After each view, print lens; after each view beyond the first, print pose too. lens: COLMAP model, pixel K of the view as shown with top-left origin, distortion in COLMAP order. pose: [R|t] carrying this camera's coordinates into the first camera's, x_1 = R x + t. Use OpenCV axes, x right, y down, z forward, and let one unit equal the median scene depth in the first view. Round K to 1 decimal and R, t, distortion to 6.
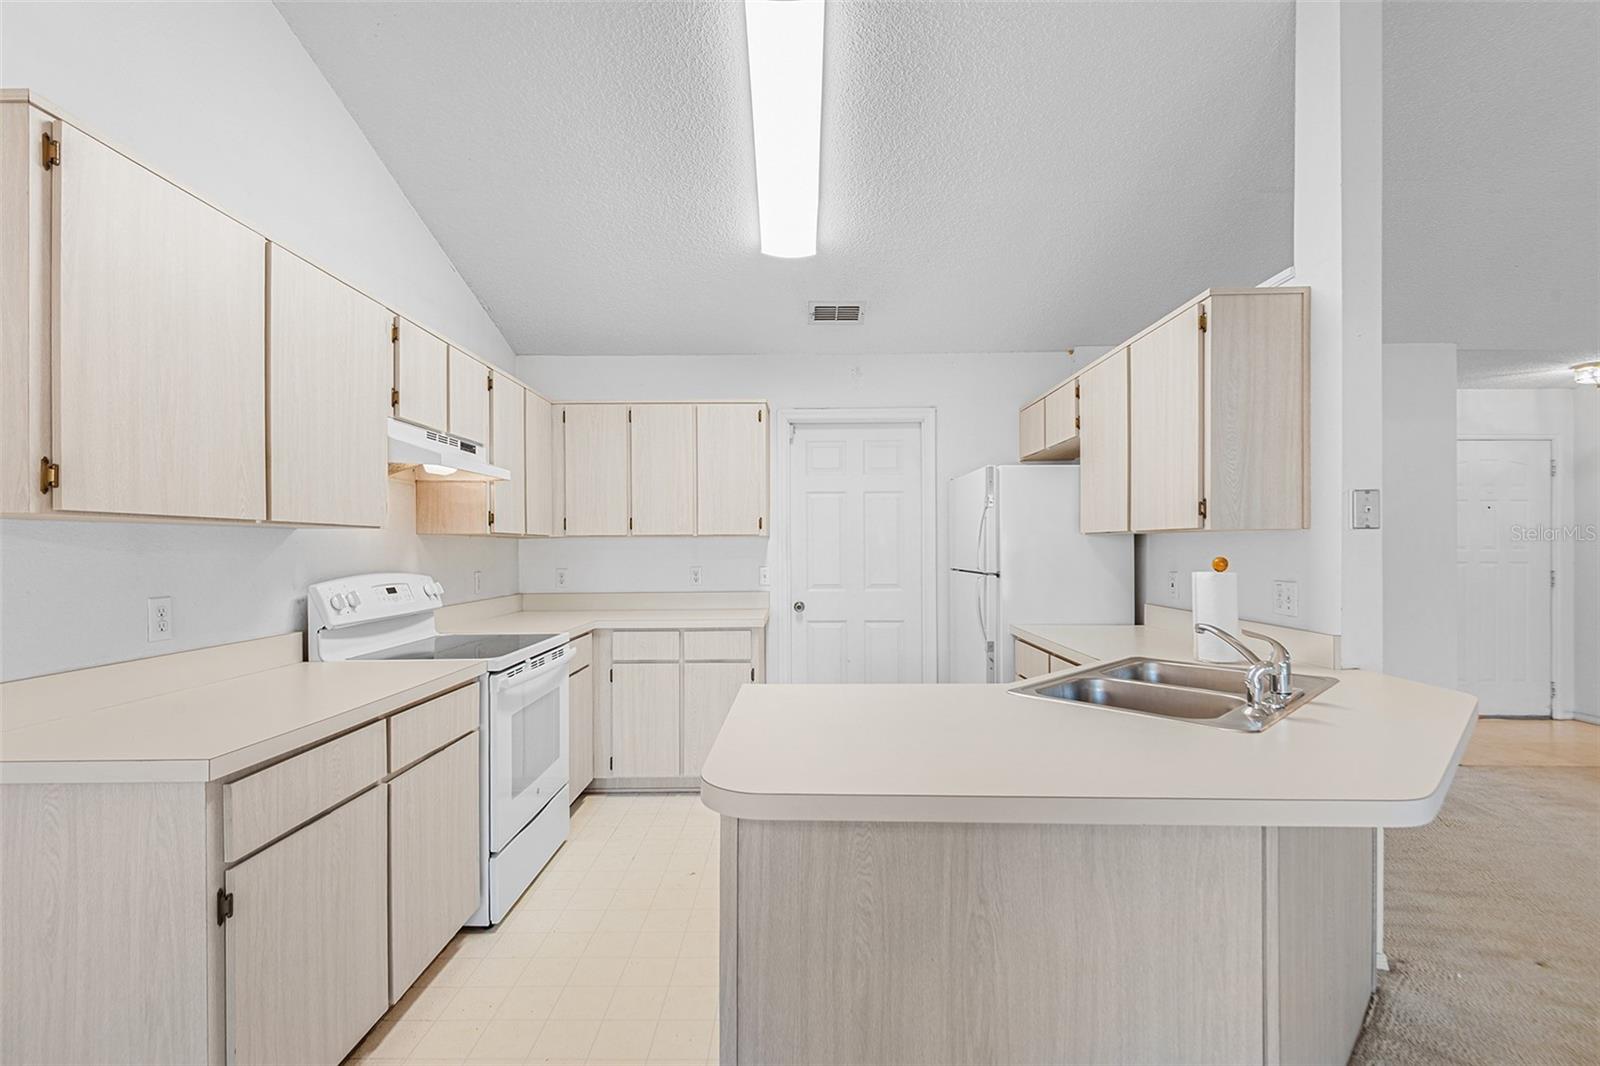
lens RADIAL K [[728.5, 0, 789.2], [0, 728.5, 548.1], [0, 0, 1]] dist [0.030377, -0.016949]
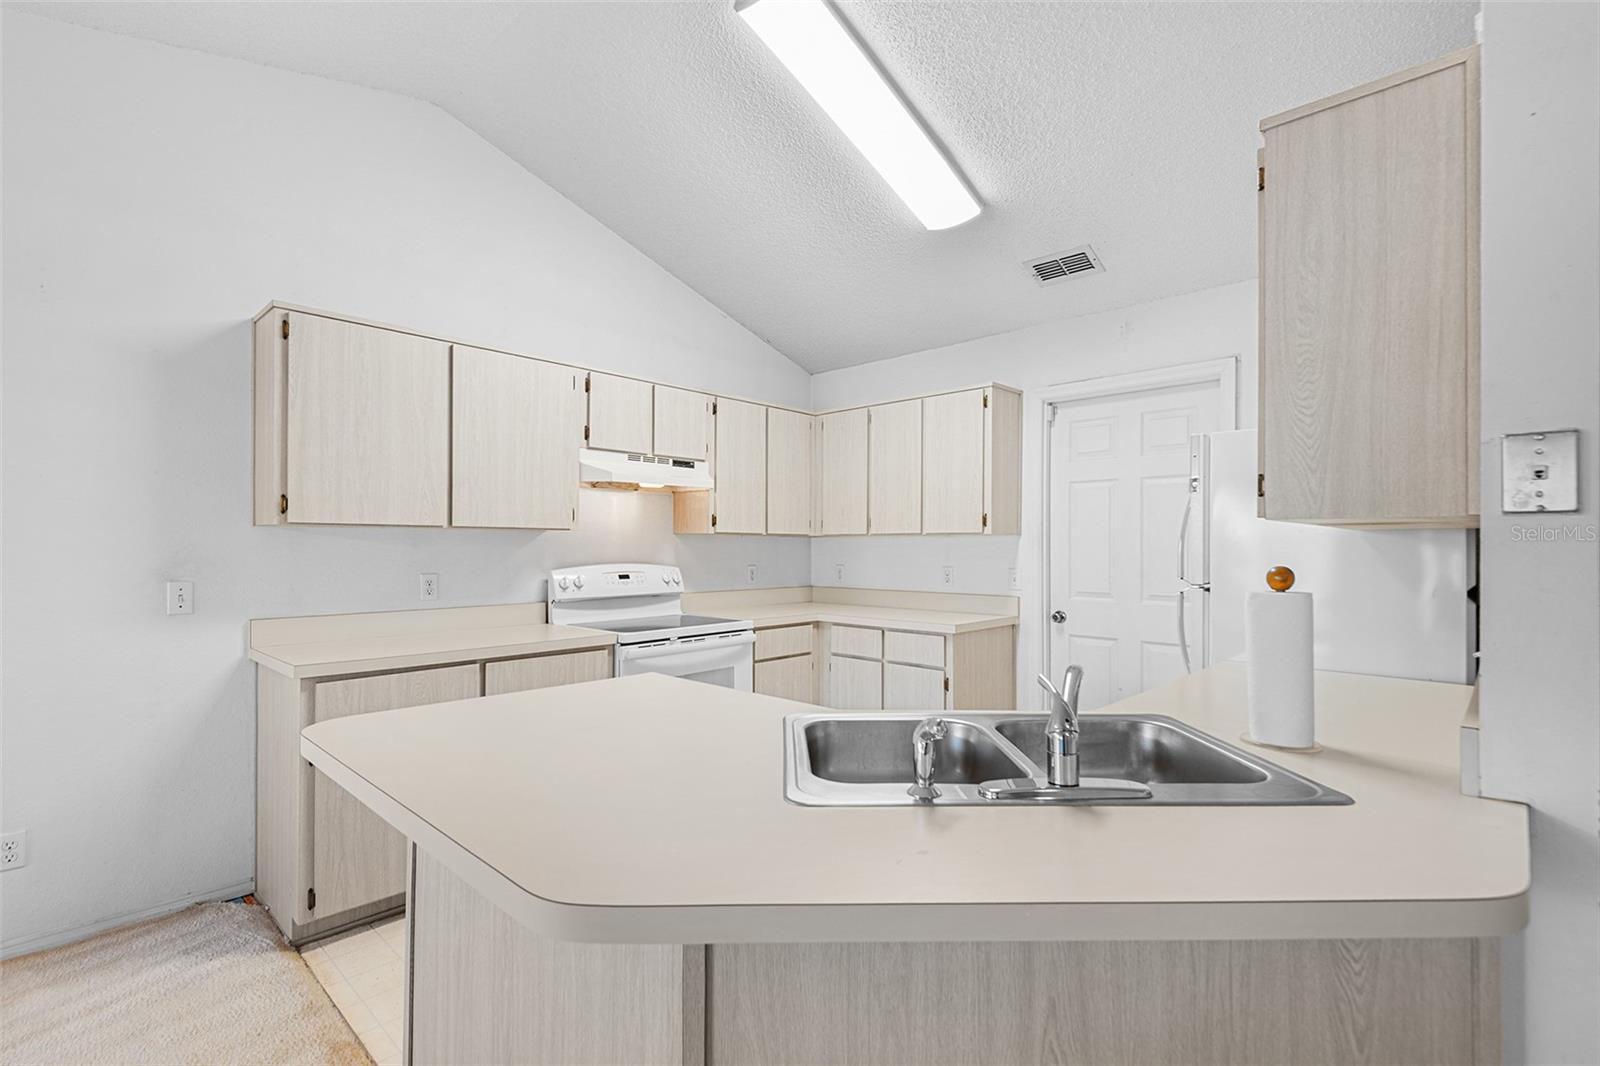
lens RADIAL K [[728.5, 0, 794.9], [0, 728.5, 543.6], [0, 0, 1]] dist [0.030377, -0.016949]
pose [[0.729731, 0.004863, -0.683717, 0.482442], [-0.007485, 0.999972, -0.000876, -0.002746], [0.683694, 0.005757, 0.729746, 0.210534]]
